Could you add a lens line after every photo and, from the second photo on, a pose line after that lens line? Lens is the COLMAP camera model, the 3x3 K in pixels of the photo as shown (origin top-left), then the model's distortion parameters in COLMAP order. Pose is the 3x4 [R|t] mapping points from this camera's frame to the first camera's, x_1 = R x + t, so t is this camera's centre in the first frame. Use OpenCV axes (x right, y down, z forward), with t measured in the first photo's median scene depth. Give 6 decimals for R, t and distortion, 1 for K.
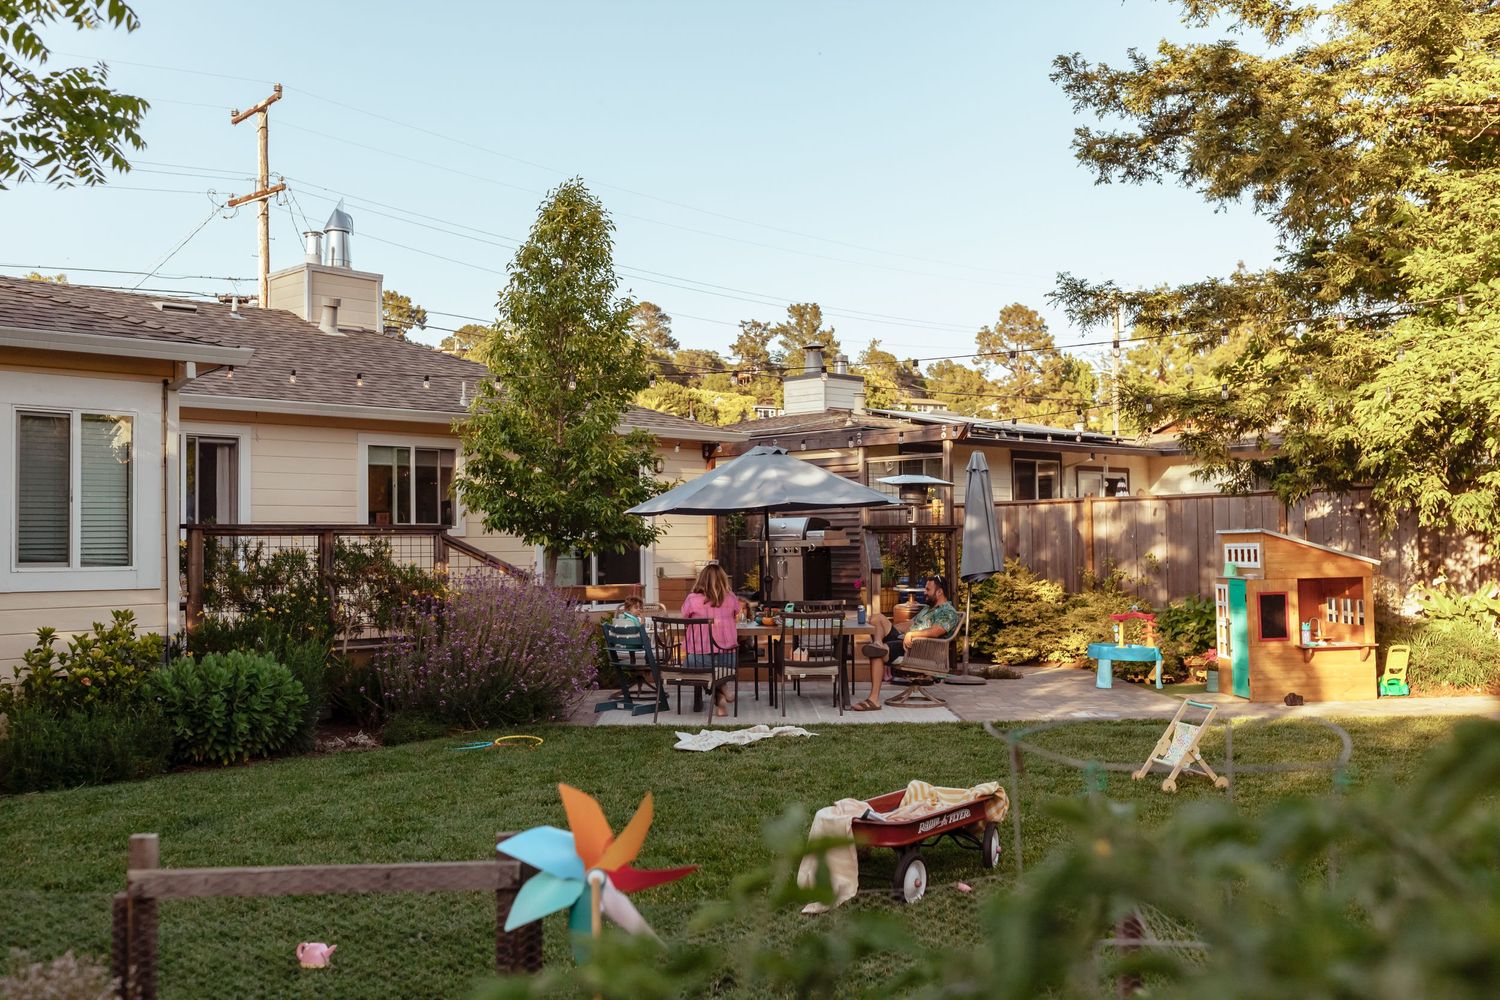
lens RADIAL K [[1457.9, 0, 750.0], [0, 1457.9, 500.0], [0, 0, 1]] dist [-0.012485, -0.009877]
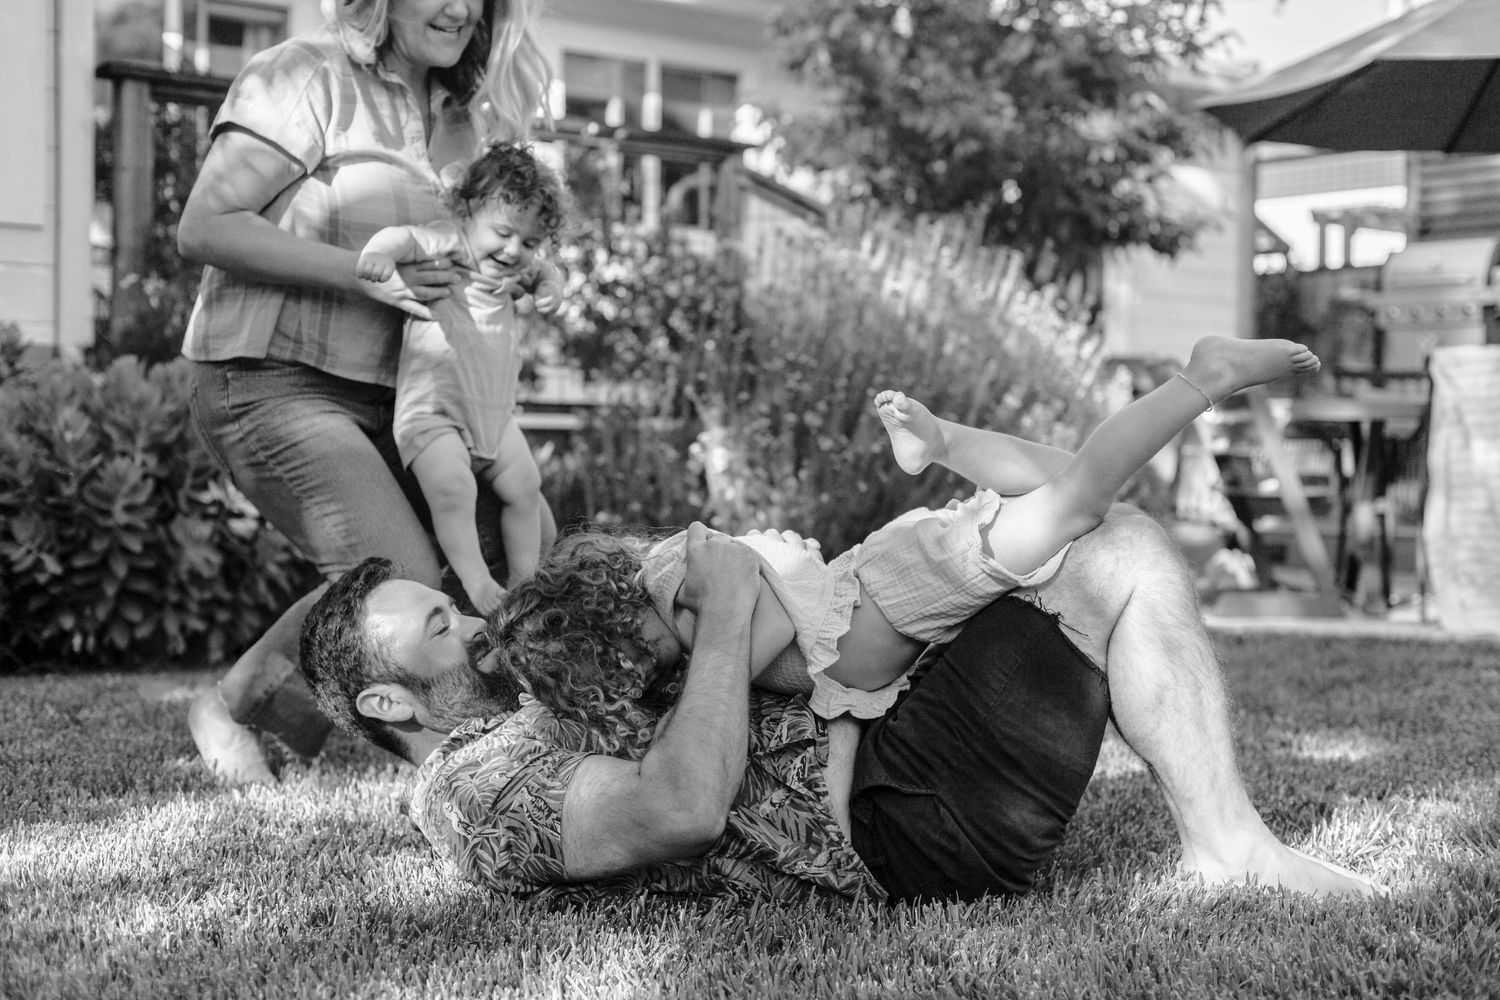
lens RADIAL K [[2168.7, 0, 750.0], [0, 2168.7, 500.0], [0, 0, 1]] dist [-0.018425, -0.018563]
pose [[0.985998, 0.035603, -0.162914, -0.137227], [-0.027002, 0.998137, 0.054713, 0.110704], [0.164559, -0.049548, 0.985122, 0.516142]]
